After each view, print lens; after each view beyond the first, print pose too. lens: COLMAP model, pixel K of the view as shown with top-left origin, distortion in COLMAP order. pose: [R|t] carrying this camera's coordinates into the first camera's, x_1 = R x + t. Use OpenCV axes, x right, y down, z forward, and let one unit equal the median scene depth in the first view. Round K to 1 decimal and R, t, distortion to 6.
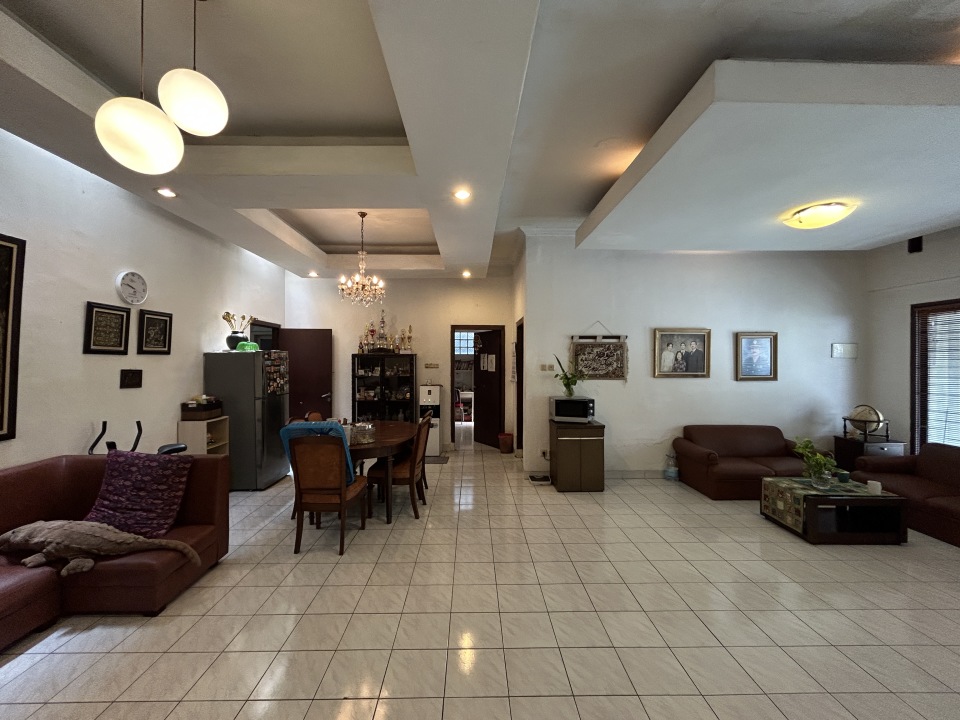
lens RADIAL K [[387.0, 0, 479.3], [0, 387.0, 360.5], [0, 0, 1]] dist [-0.000978, -0.000404]
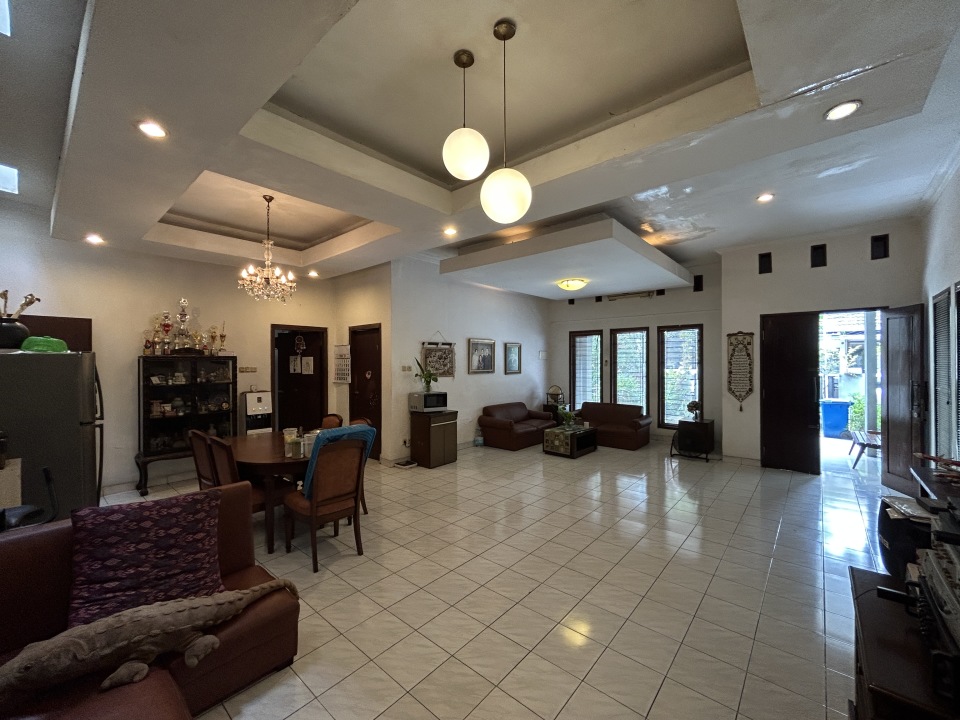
lens RADIAL K [[387.0, 0, 475.4], [0, 387.0, 359.1], [0, 0, 1]] dist [-0.000978, -0.000404]
pose [[0.674737, -0.002029, 0.738055, -0.553535], [0.005629, 0.999981, -0.002397, -0.006332], [-0.738037, 0.005771, 0.674736, 0.051298]]
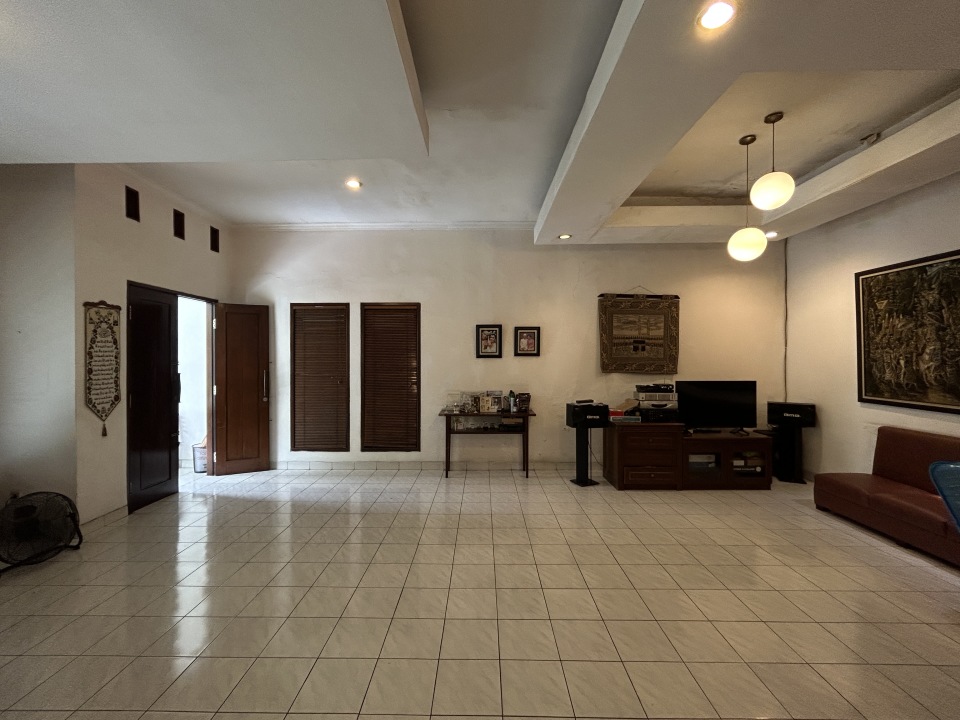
lens RADIAL K [[387.0, 0, 480.9], [0, 387.0, 359.2], [0, 0, 1]] dist [-0.000978, -0.000404]
pose [[-0.999539, 0.009560, 0.028804, 0.150911], [0.009661, 0.999948, 0.003379, 0.019267], [-0.028771, 0.003656, -0.999579, 0.905999]]
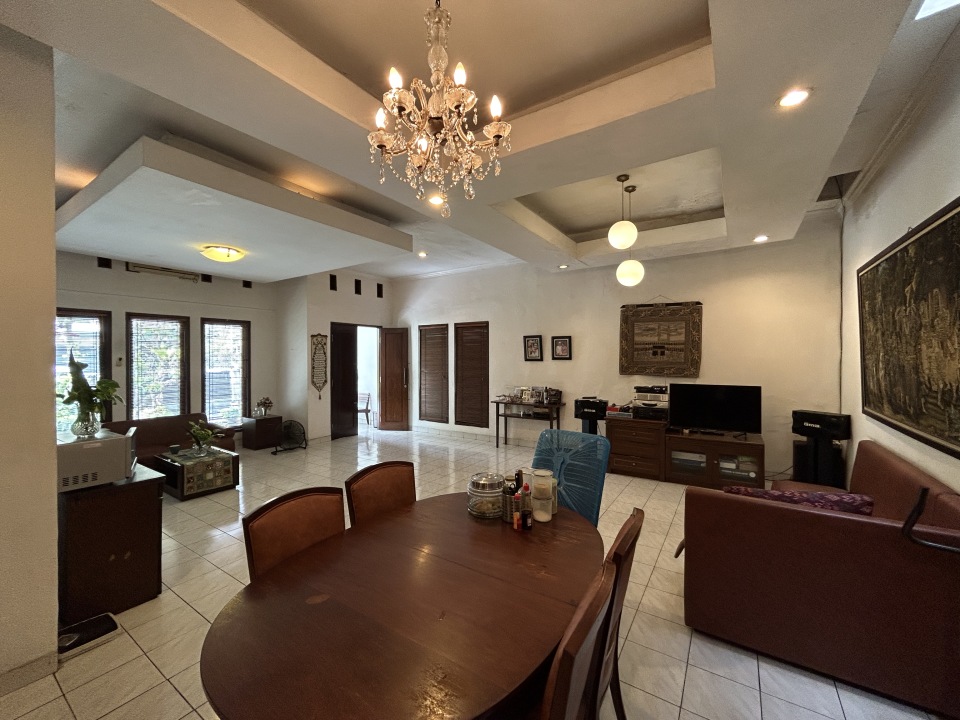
lens RADIAL K [[387.0, 0, 484.5], [0, 387.0, 358.8], [0, 0, 1]] dist [-0.000978, -0.000404]
pose [[-0.830650, 0.007537, 0.556744, -0.438869], [0.010274, 0.999946, 0.001791, 0.007706], [-0.556700, 0.007208, -0.830682, 1.074537]]
